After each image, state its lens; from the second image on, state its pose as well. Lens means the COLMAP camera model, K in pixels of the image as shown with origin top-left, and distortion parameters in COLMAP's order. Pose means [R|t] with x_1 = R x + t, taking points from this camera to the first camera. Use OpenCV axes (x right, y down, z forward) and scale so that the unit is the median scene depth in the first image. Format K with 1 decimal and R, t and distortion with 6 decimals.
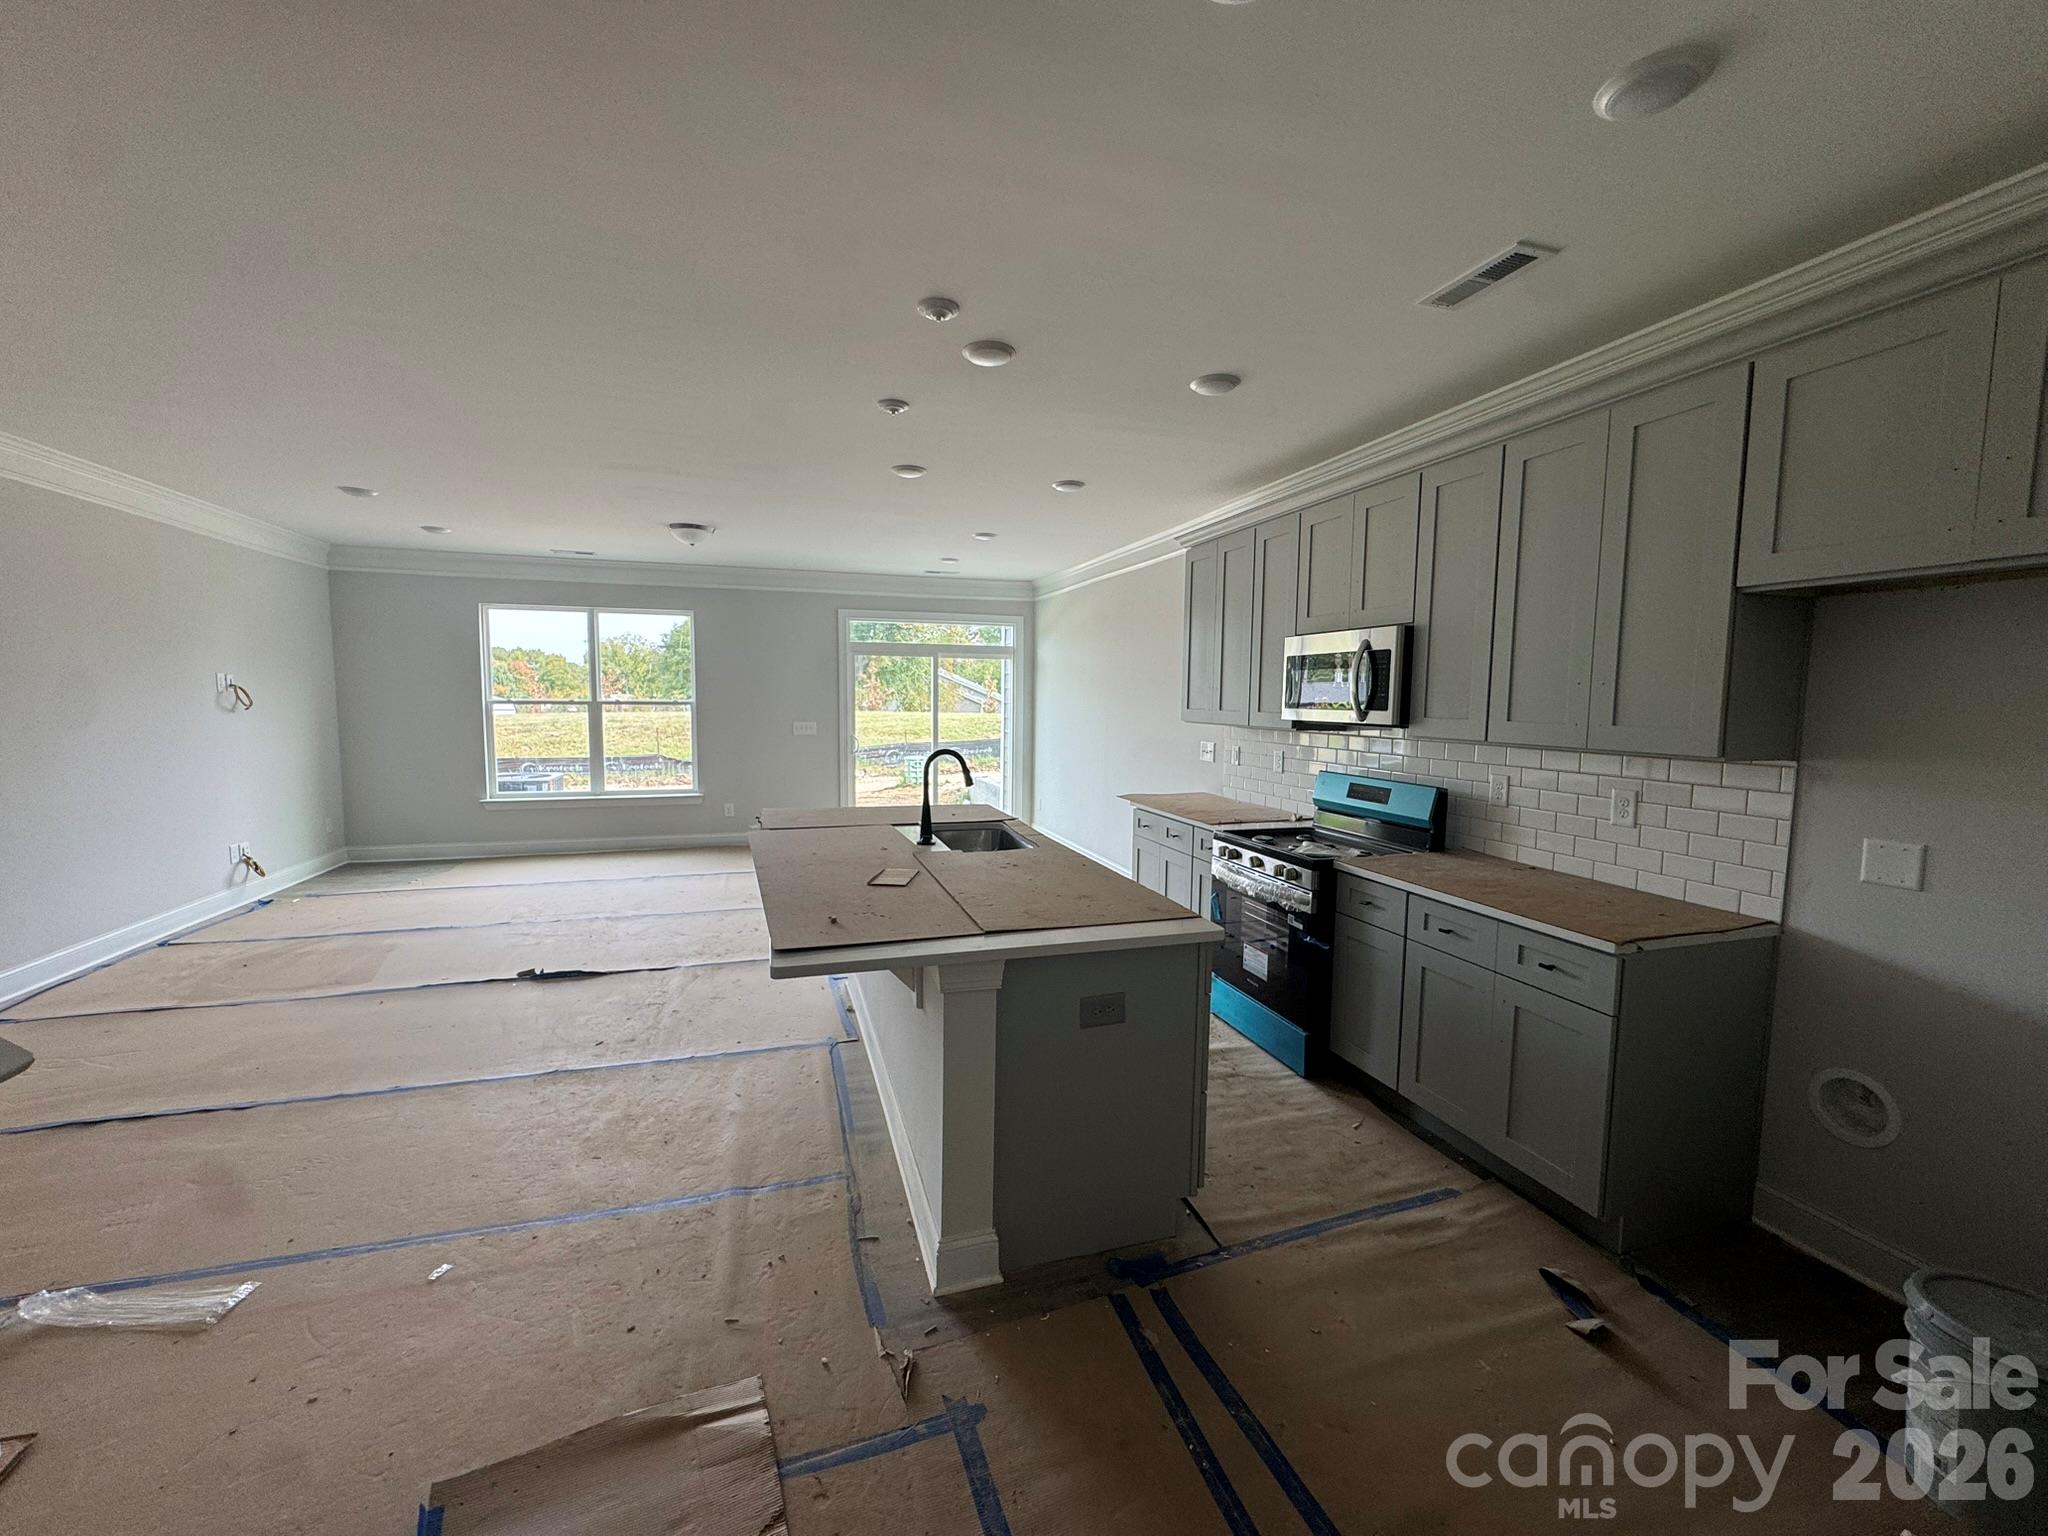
lens RADIAL K [[827.6, 0, 1024.1], [0, 827.6, 773.0], [0, 0, 1]] dist [-0.002968, -0.000078]
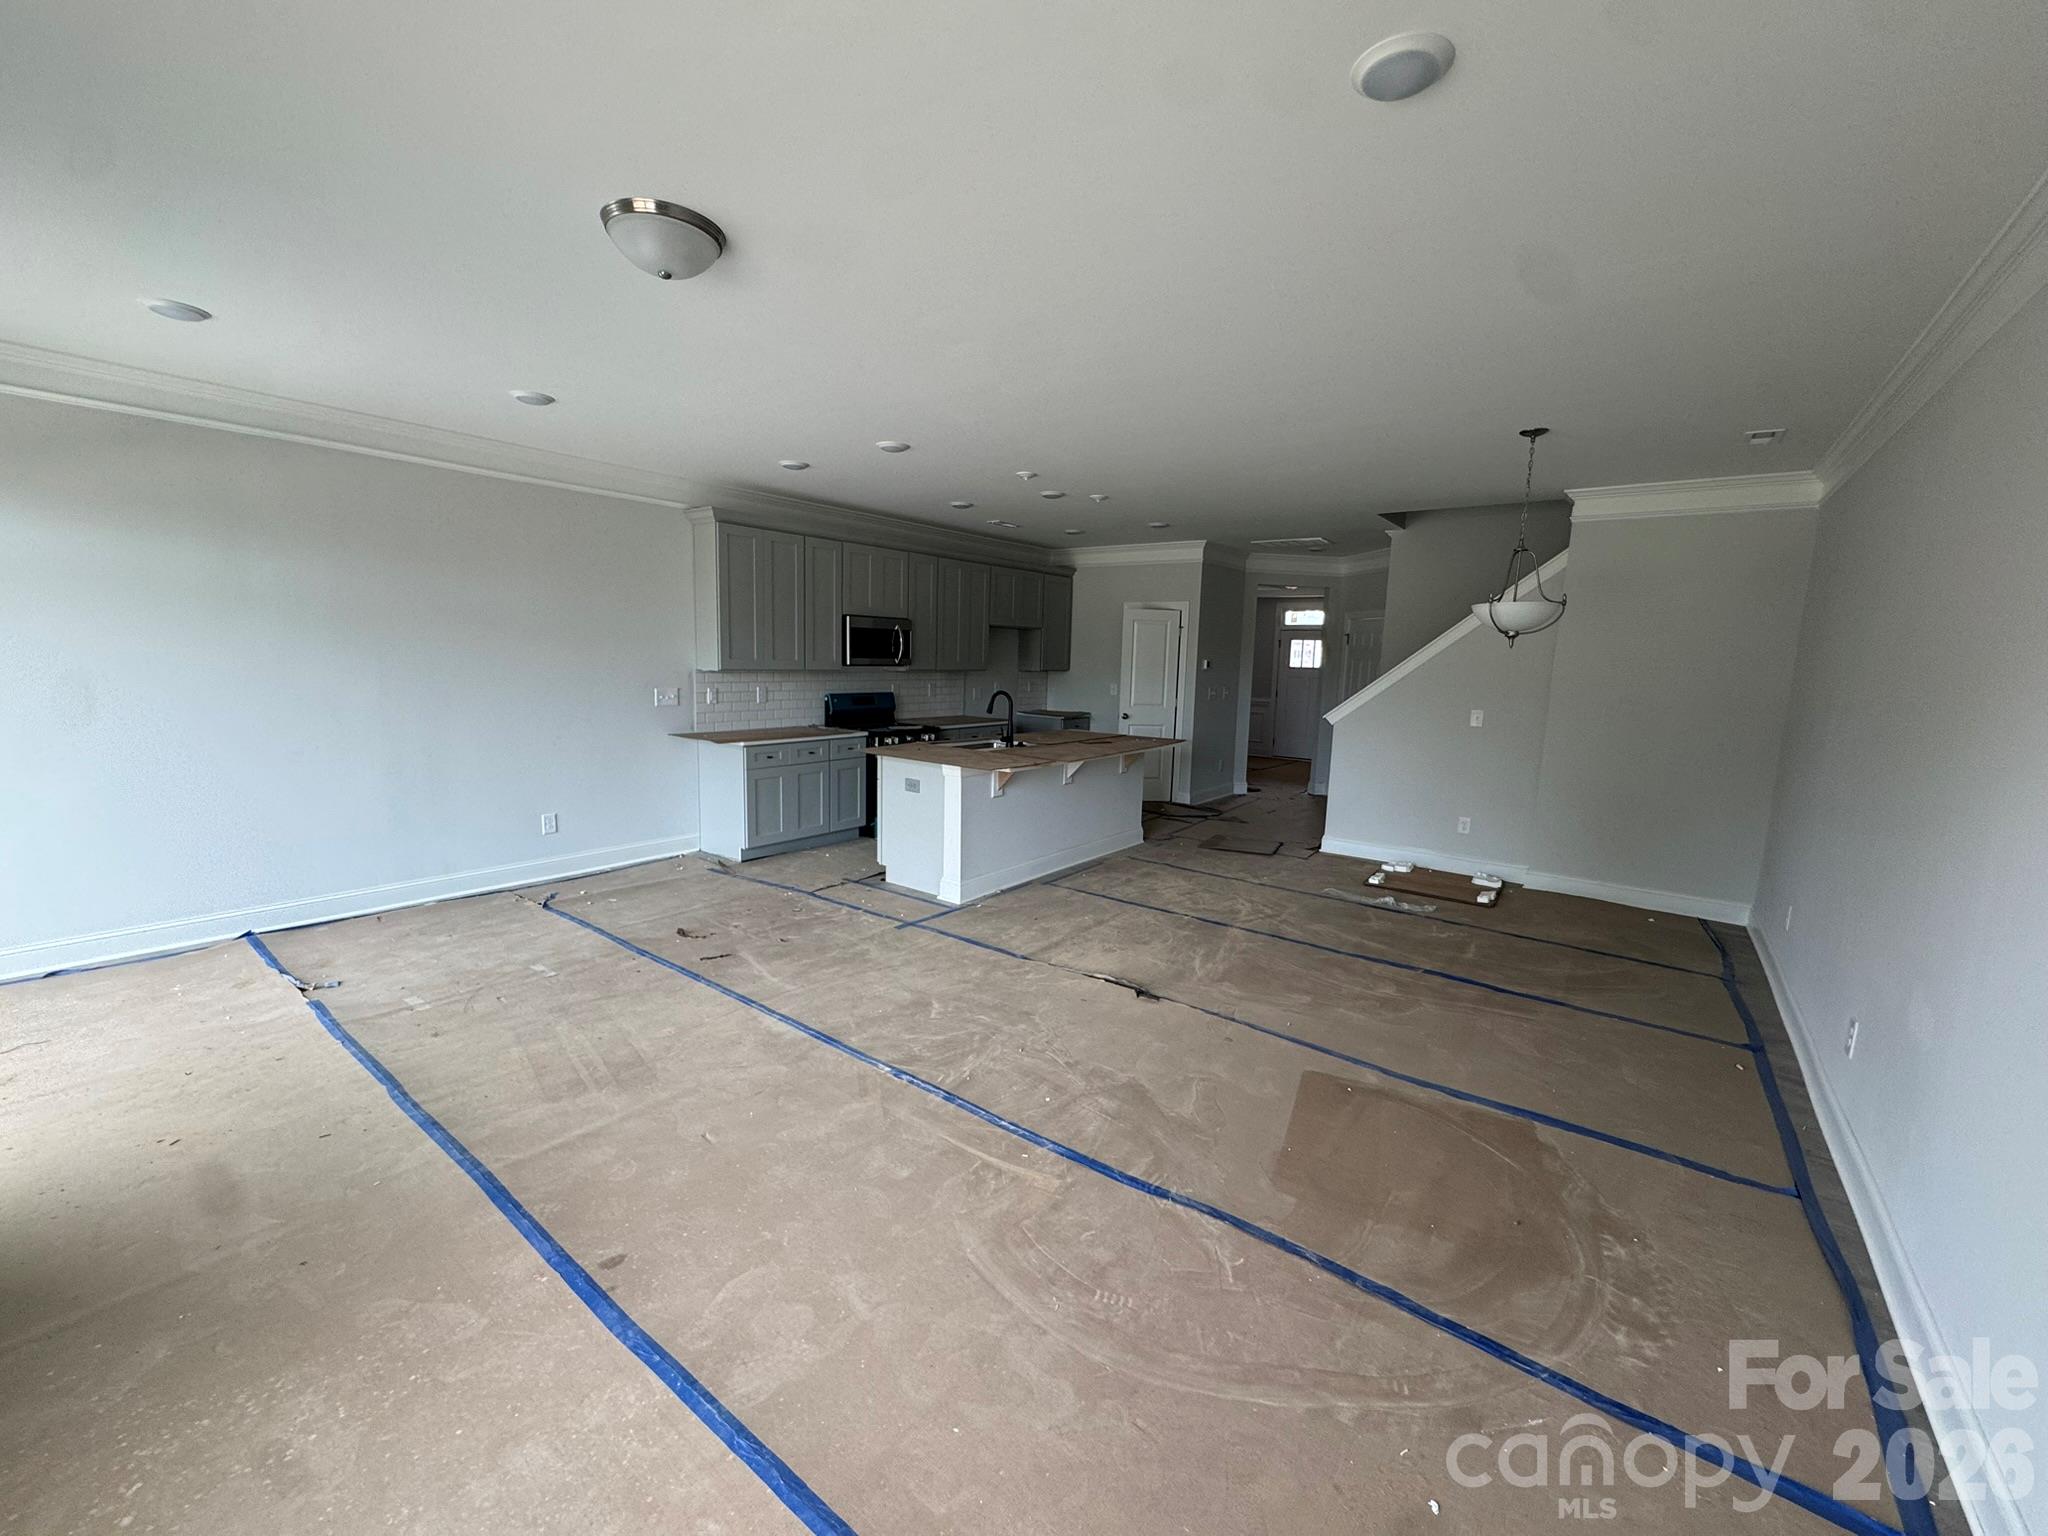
lens RADIAL K [[827.6, 0, 1020.4], [0, 827.6, 766.1], [0, 0, 1]] dist [-0.002968, -0.000078]
pose [[-0.582707, -0.141291, 0.800306, -0.679372], [0.036972, 0.979142, 0.199783, -0.098538], [-0.811841, 0.146003, -0.565329, 0.899770]]
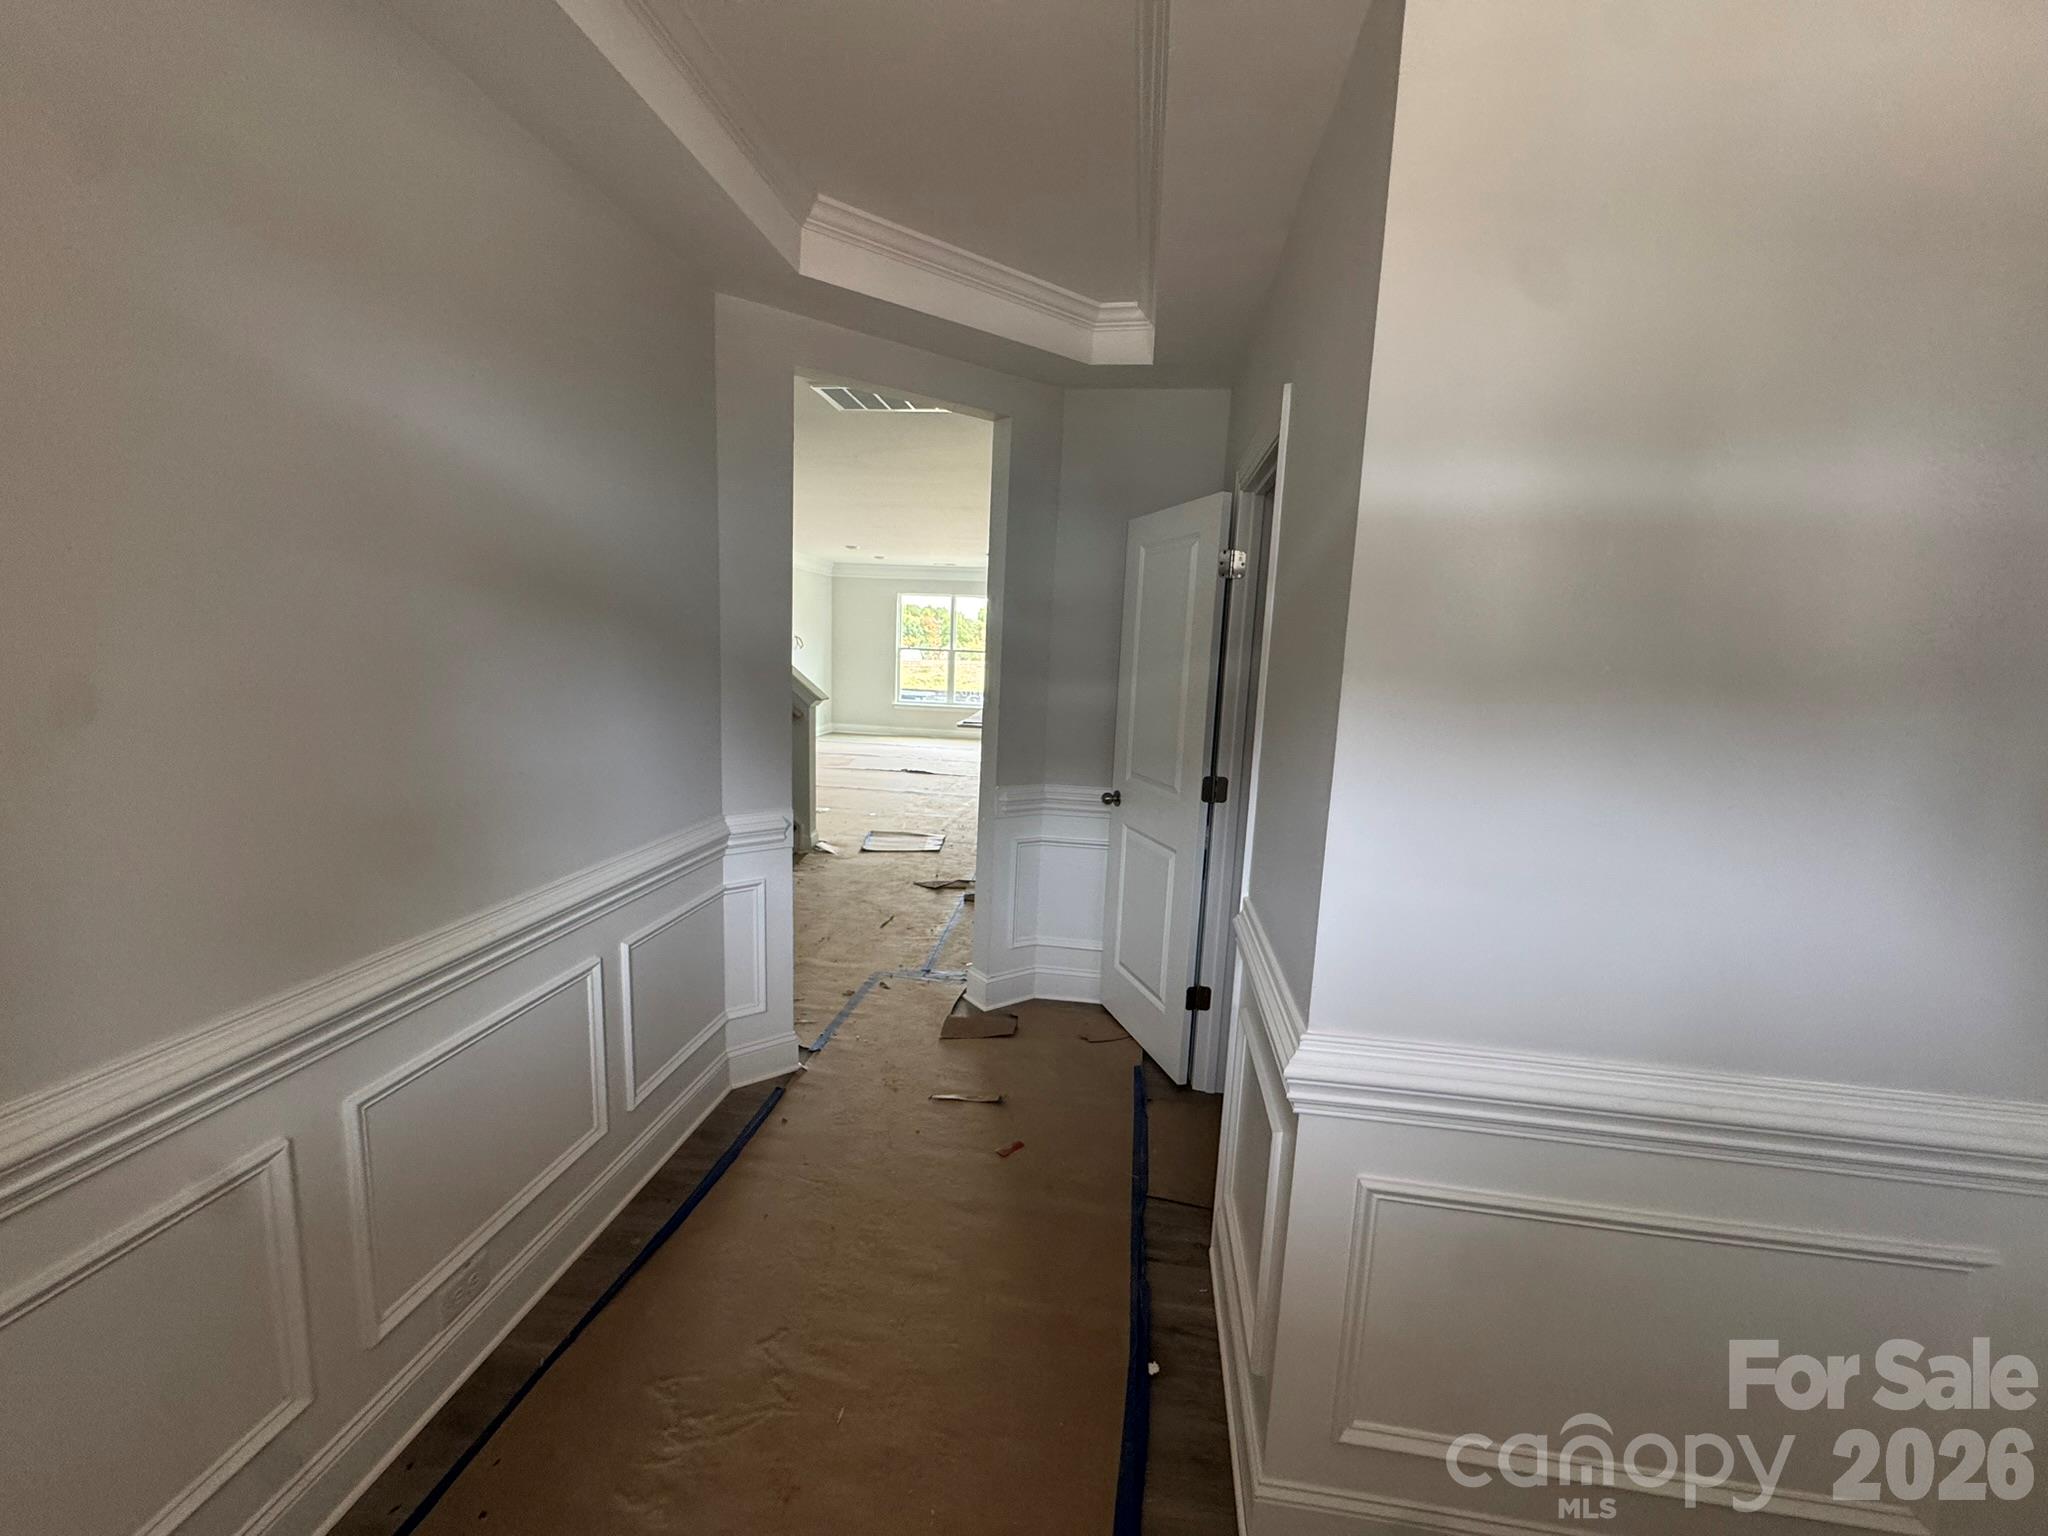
lens RADIAL K [[827.6, 0, 1019.7], [0, 827.6, 767.7], [0, 0, 1]] dist [-0.002968, -0.000078]
pose [[0.905812, 0.086620, -0.414731, 0.391780], [-0.068824, 0.995959, 0.057696, 0.057949], [0.418052, -0.023718, 0.908113, -0.578937]]
